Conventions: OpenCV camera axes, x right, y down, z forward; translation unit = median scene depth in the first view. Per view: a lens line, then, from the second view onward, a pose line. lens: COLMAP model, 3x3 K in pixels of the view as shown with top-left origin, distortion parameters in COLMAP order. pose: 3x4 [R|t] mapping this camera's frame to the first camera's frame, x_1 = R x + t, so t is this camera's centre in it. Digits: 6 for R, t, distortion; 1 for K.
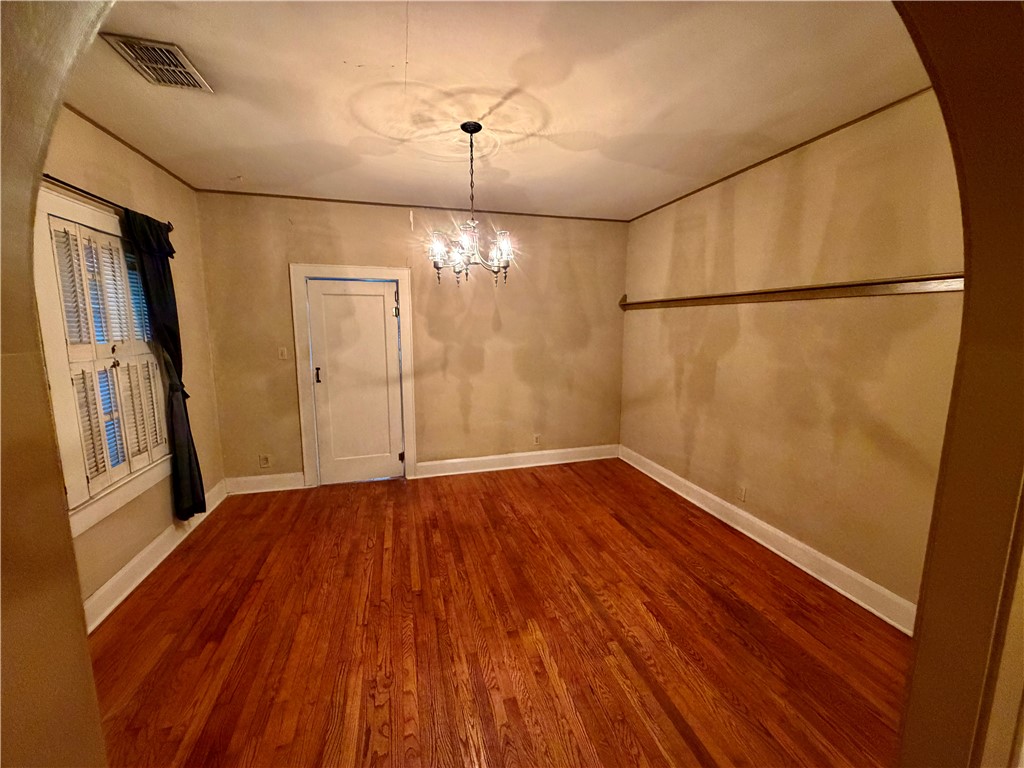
lens RADIAL K [[407.0, 0, 511.0], [0, 407.0, 384.5], [0, 0, 1]] dist [-0.001912, 0.000402]
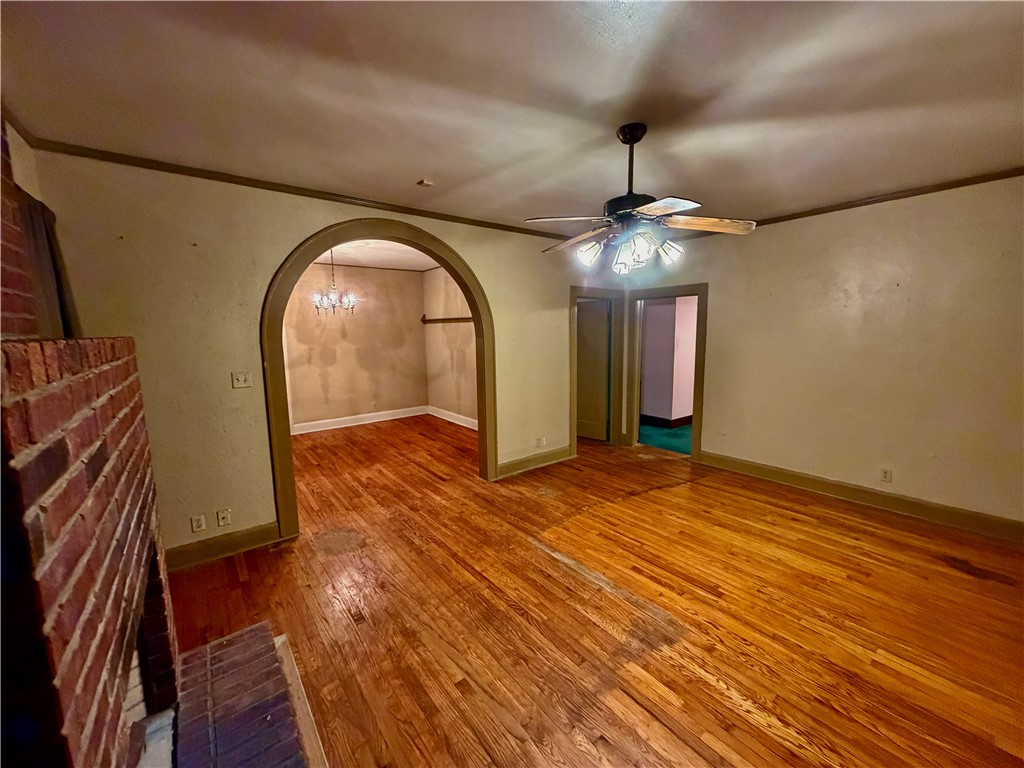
lens RADIAL K [[407.0, 0, 511.0], [0, 407.0, 384.5], [0, 0, 1]] dist [-0.001912, 0.000402]
pose [[0.924637, -0.063730, 0.375481, -0.058969], [0.069015, 0.997615, -0.000628, 0.148823], [-0.374545, 0.026494, 0.926830, -1.097896]]
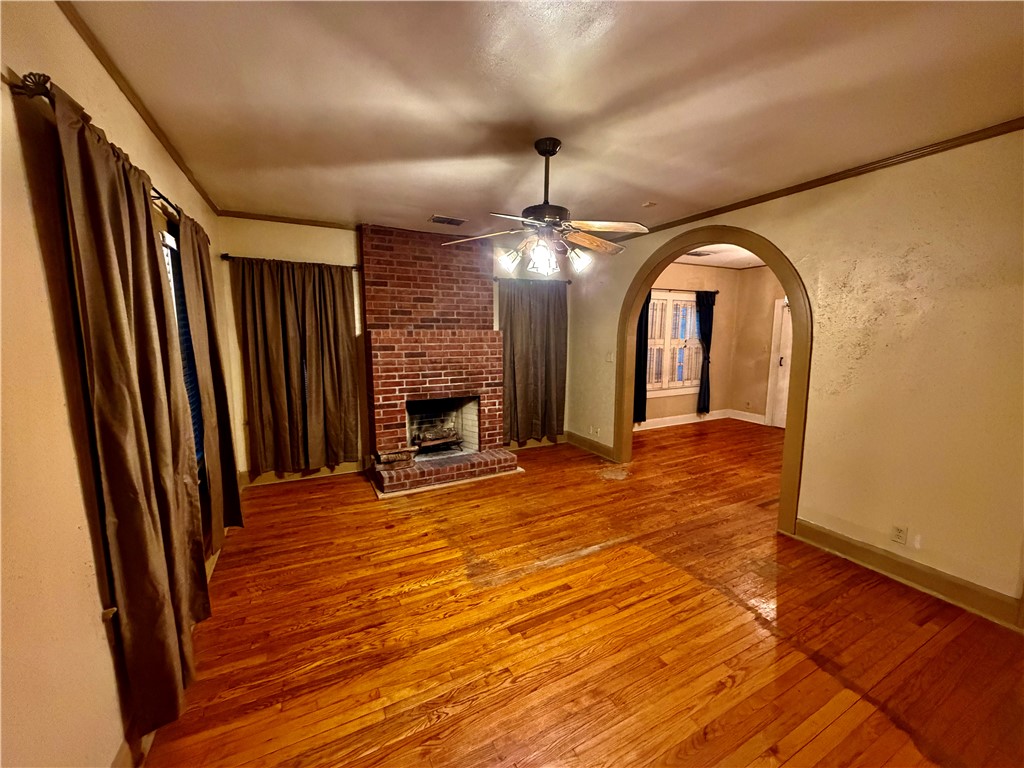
lens RADIAL K [[407.0, 0, 511.0], [0, 407.0, 384.5], [0, 0, 1]] dist [-0.001912, 0.000402]
pose [[0.201721, 0.126471, -0.971244, 1.360008], [-0.143644, 0.984726, 0.098392, 0.092812], [0.968853, 0.119665, 0.216806, -0.664278]]
